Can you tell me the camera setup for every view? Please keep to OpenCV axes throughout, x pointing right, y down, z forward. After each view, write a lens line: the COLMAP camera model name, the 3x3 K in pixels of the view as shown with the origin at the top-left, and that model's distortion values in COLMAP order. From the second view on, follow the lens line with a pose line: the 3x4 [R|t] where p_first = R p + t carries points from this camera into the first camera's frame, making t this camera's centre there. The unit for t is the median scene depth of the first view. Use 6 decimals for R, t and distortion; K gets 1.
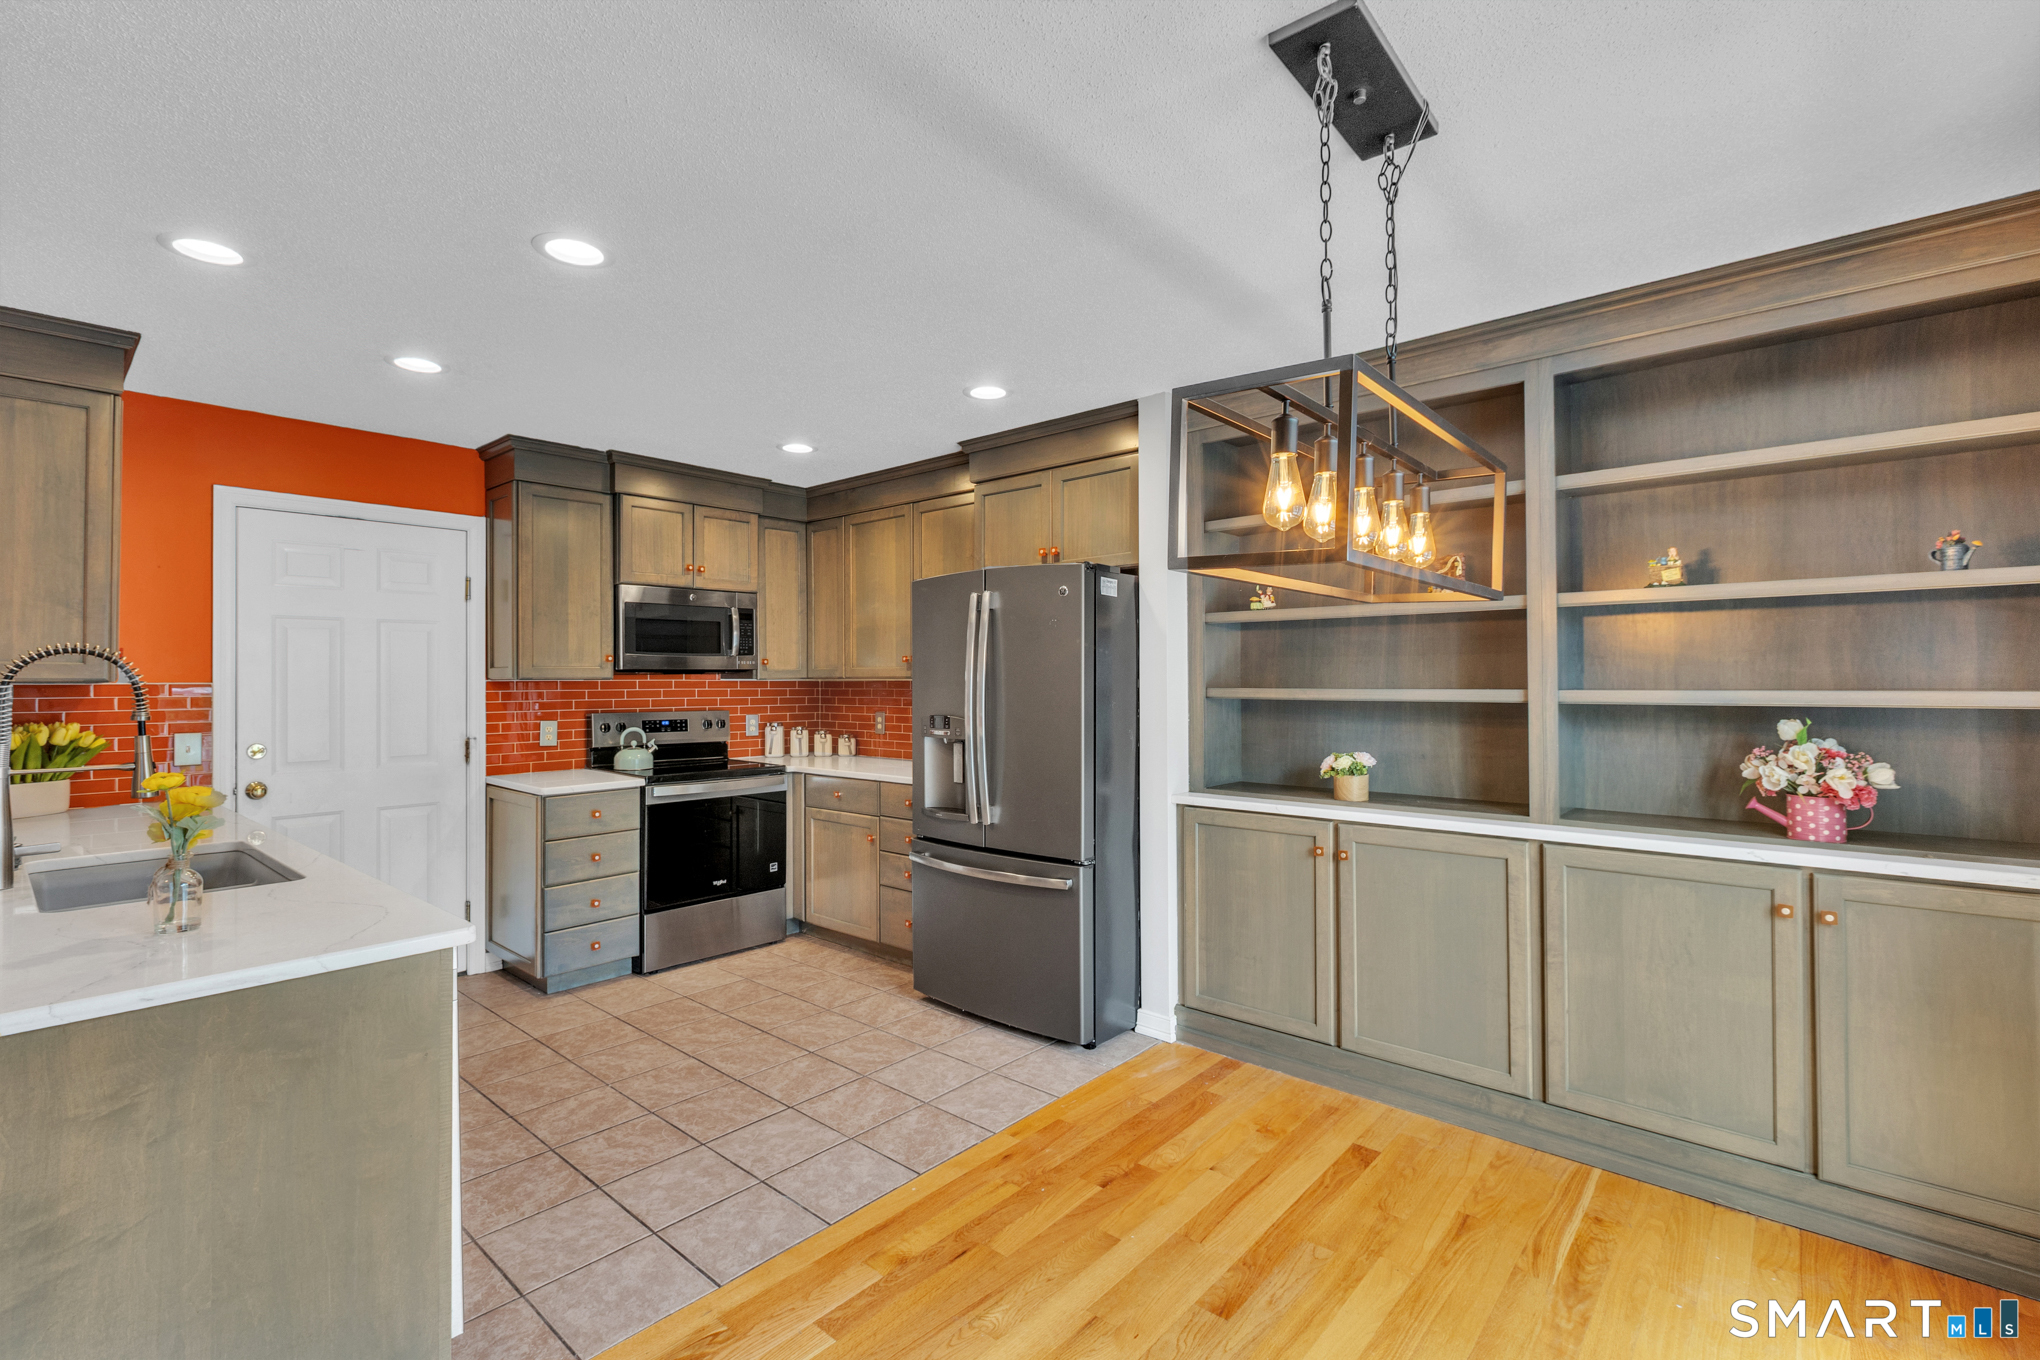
lens RADIAL K [[914.0, 0, 1015.0], [0, 914.0, 671.7], [0, 0, 1]] dist [0.000763, -0.001345]
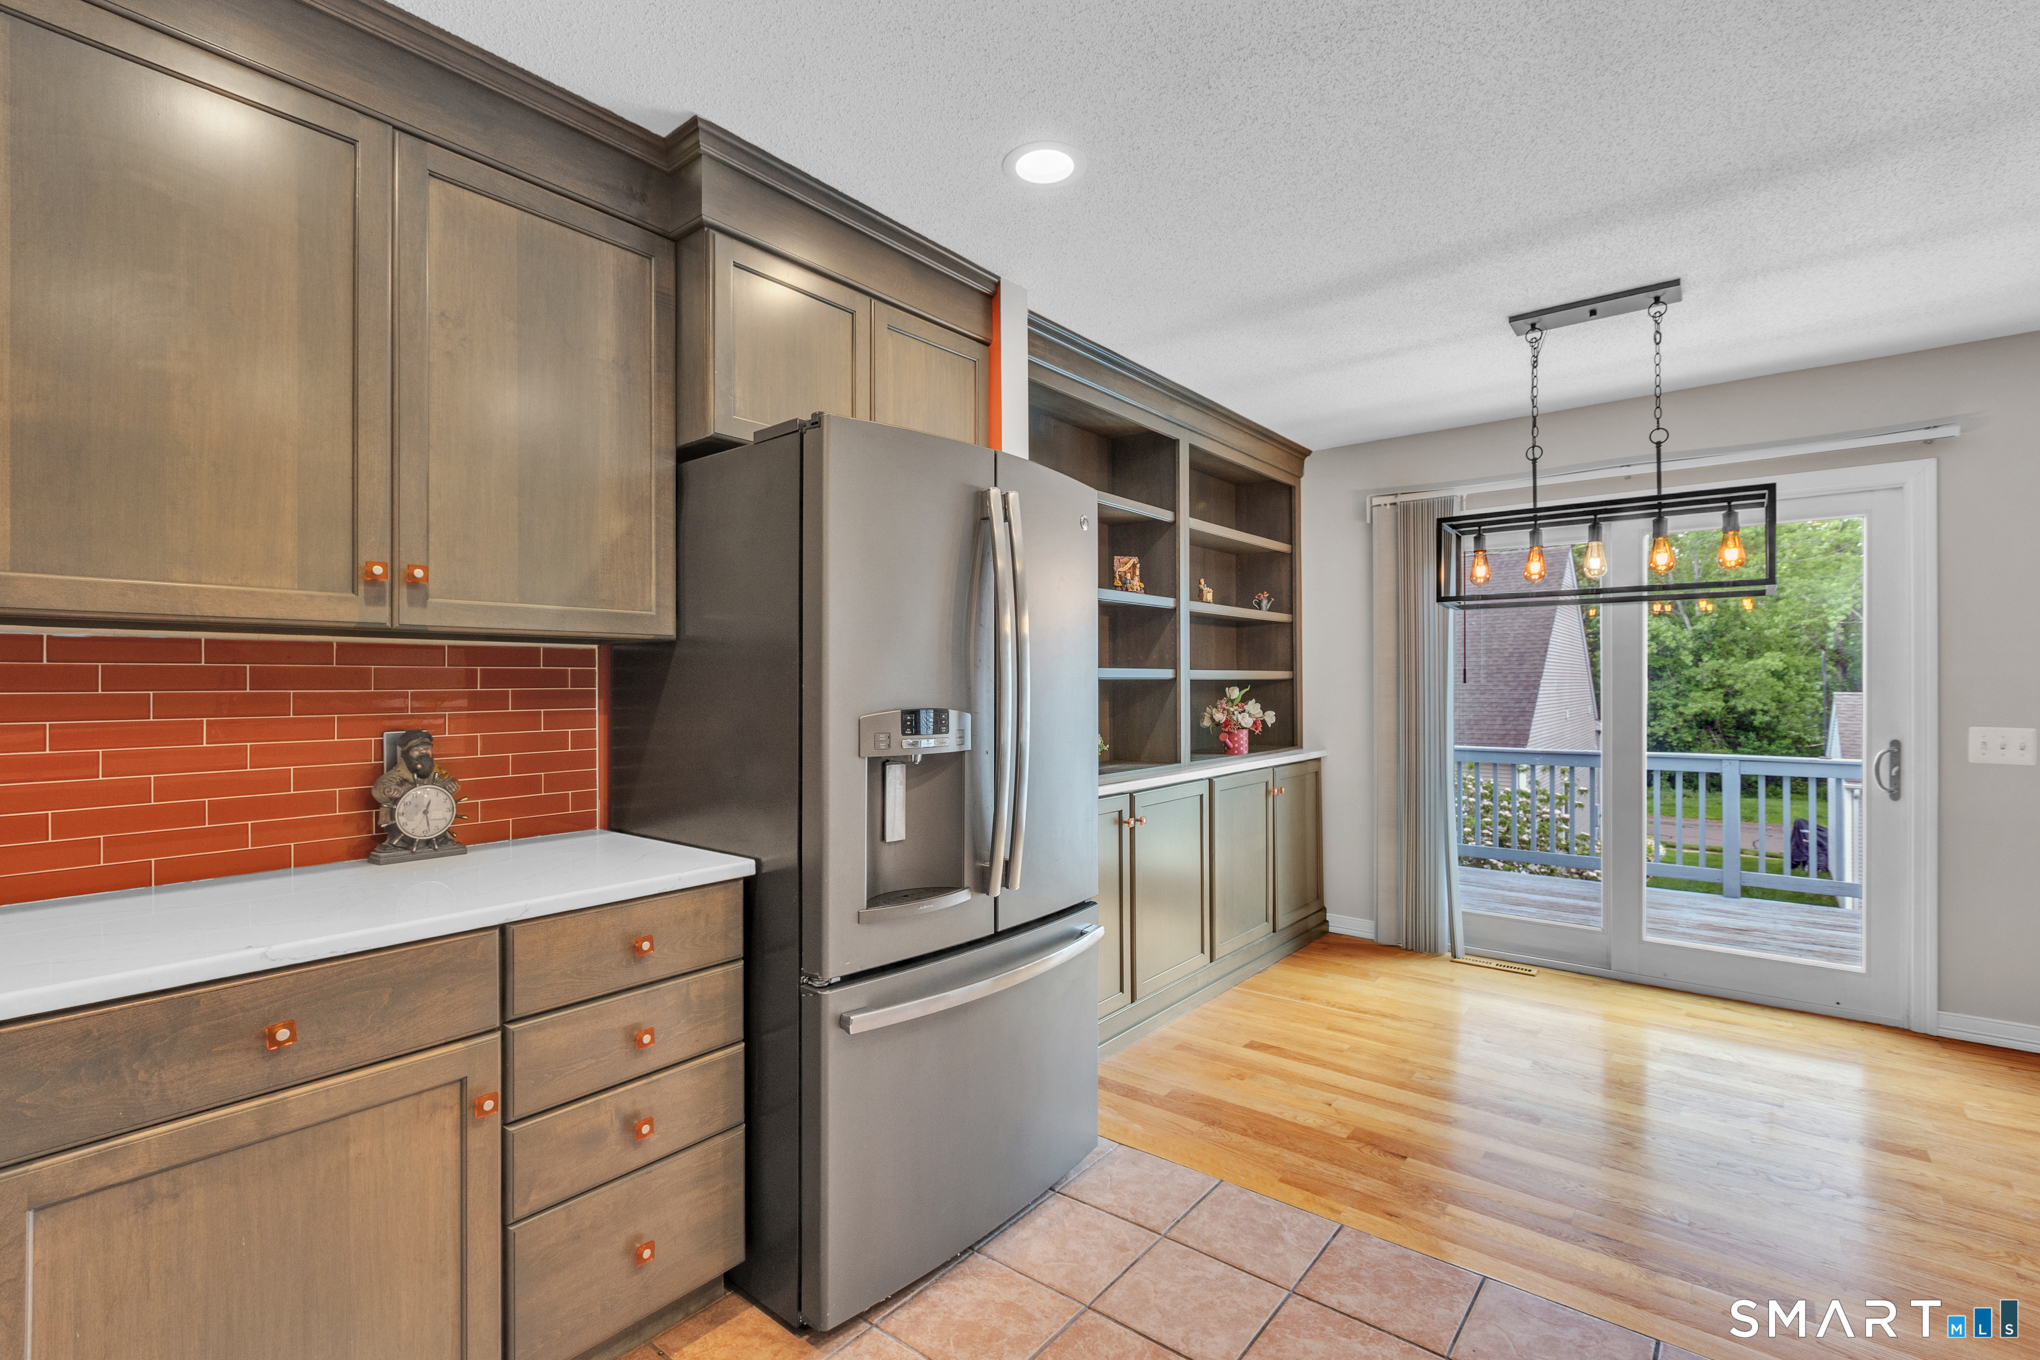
lens RADIAL K [[914.0, 0, 1017.9], [0, 914.0, 682.4], [0, 0, 1]] dist [0.000763, -0.001345]
pose [[-0.040598, 0.004663, 0.999165, -0.680954], [-0.004875, 0.999976, -0.004865, 0.040715], [-0.999164, -0.005068, -0.040574, 1.127121]]
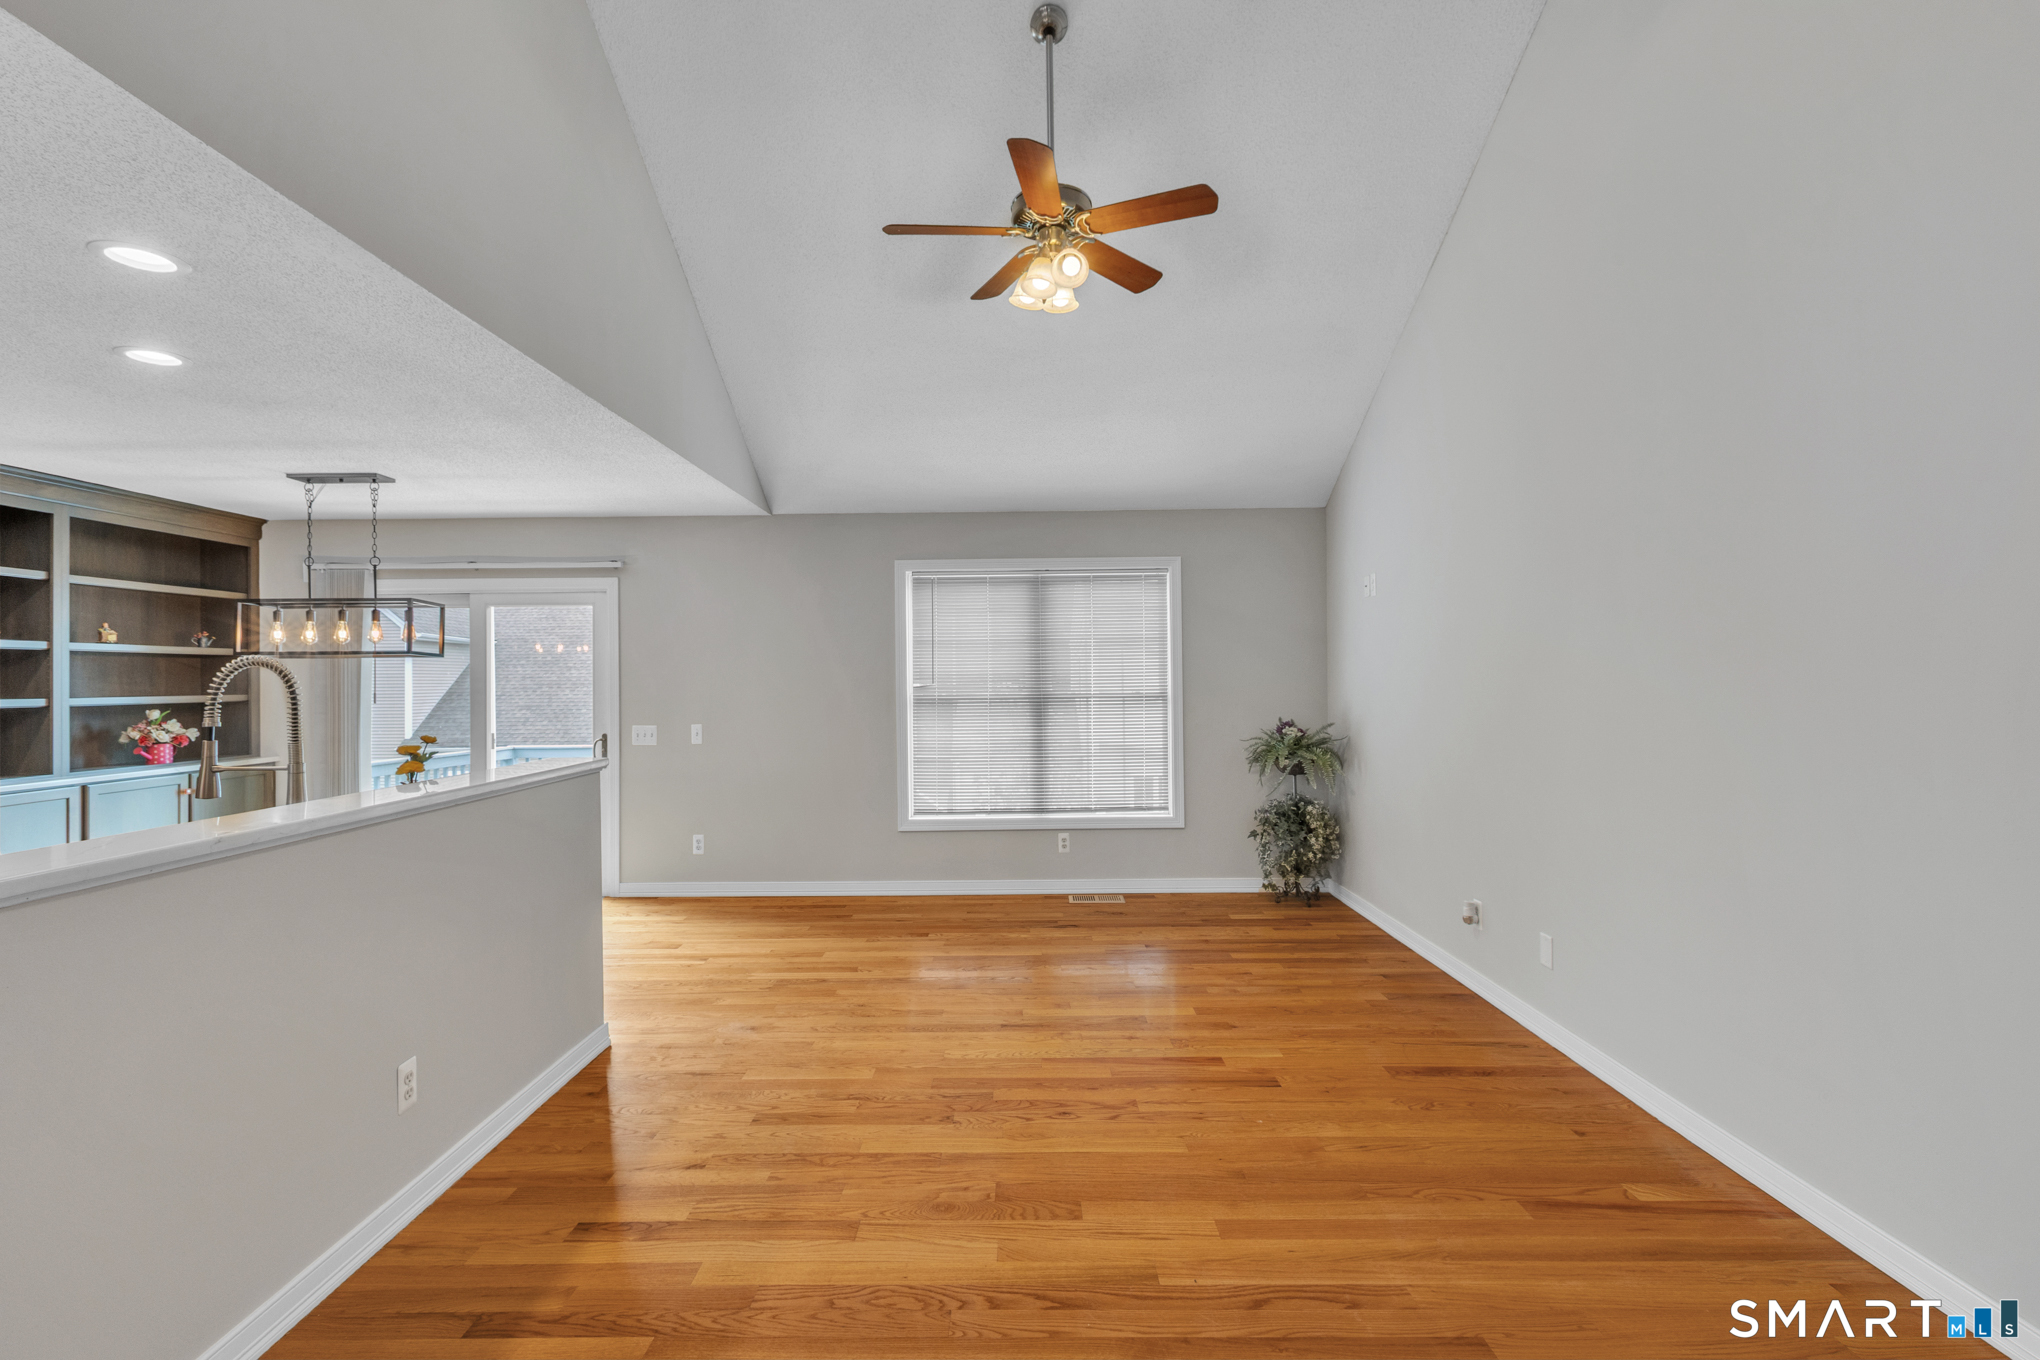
lens RADIAL K [[914.0, 0, 1013.7], [0, 914.0, 664.3], [0, 0, 1]] dist [0.000763, -0.001345]
pose [[-0.658634, 0.022852, 0.752116, -1.617578], [0.005657, 0.999661, -0.025419, 0.007845], [-0.752442, -0.012487, -0.658540, 0.676278]]
